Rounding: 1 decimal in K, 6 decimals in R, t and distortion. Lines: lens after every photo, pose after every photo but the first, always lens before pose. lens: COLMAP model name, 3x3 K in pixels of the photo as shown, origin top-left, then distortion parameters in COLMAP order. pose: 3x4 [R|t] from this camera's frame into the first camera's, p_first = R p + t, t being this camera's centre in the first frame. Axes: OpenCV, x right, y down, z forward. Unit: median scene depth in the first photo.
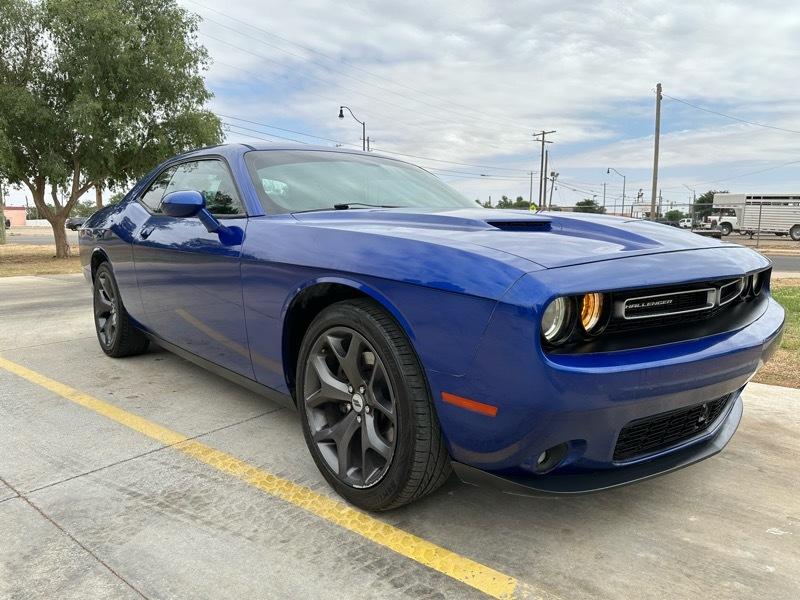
lens RADIAL K [[567.8, 0, 394.8], [0, 567.8, 297.7], [0, 0, 1]] dist [0.018686, -0.026430]
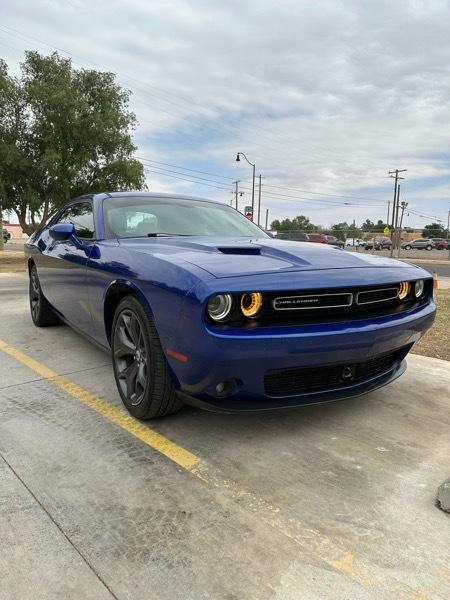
lens RADIAL K [[425.2, 0, 223.6], [0, 425.2, 301.7], [0, 0, 1]] dist [0.028512, -0.045485]
pose [[0.990691, 0.035144, -0.131517, 0.259175], [-0.033081, 0.999293, 0.017841, -0.001743], [0.132052, -0.013324, 0.991153, -0.152247]]
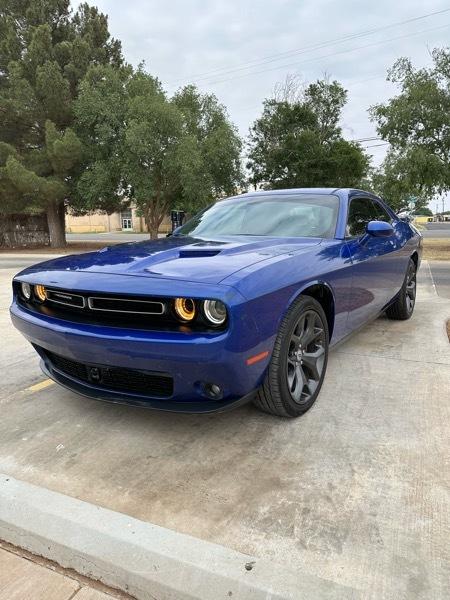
lens RADIAL K [[425.2, 0, 223.6], [0, 425.2, 301.7], [0, 0, 1]] dist [0.028512, -0.045485]
pose [[0.252117, 0.173565, -0.952004, 1.292855], [-0.113417, 0.982303, 0.149053, -0.162025], [0.961027, 0.070395, 0.267341, 0.750417]]
